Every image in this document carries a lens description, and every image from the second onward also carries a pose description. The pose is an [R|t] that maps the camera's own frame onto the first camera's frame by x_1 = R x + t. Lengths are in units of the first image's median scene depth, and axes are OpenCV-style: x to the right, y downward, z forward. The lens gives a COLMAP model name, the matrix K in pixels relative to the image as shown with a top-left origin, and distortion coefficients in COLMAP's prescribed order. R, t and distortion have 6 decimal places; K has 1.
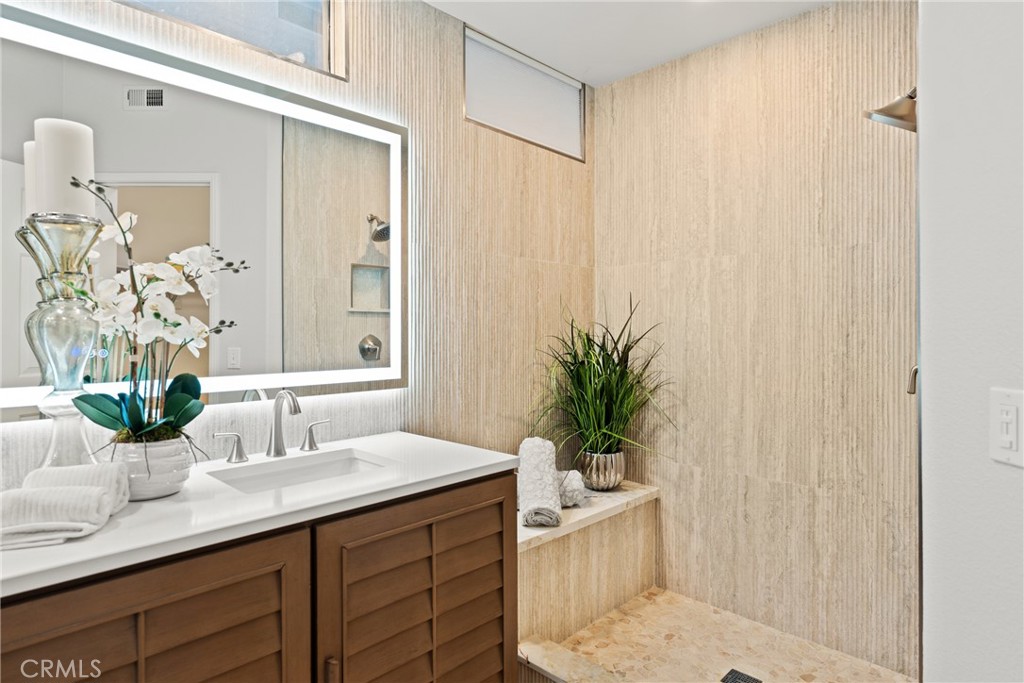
lens RADIAL K [[570.7, 0, 512.0], [0, 570.7, 334.7], [0, 0, 1]] dist [0.005136, -0.000153]
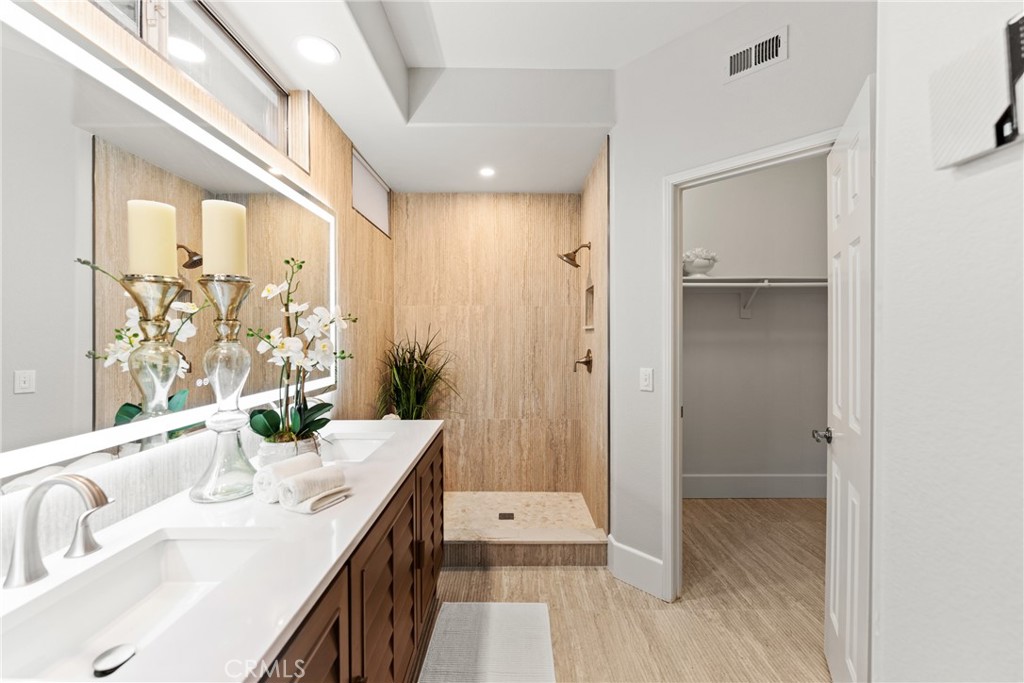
lens RADIAL K [[410.6, 0, 512.4], [0, 410.6, 341.1], [0, 0, 1]] dist [0.001043, 0.000327]
pose [[0.712030, -0.011703, 0.702052, -0.502313], [0.005553, 0.999924, 0.011036, -0.034520], [-0.702128, -0.003960, 0.712040, -0.055152]]
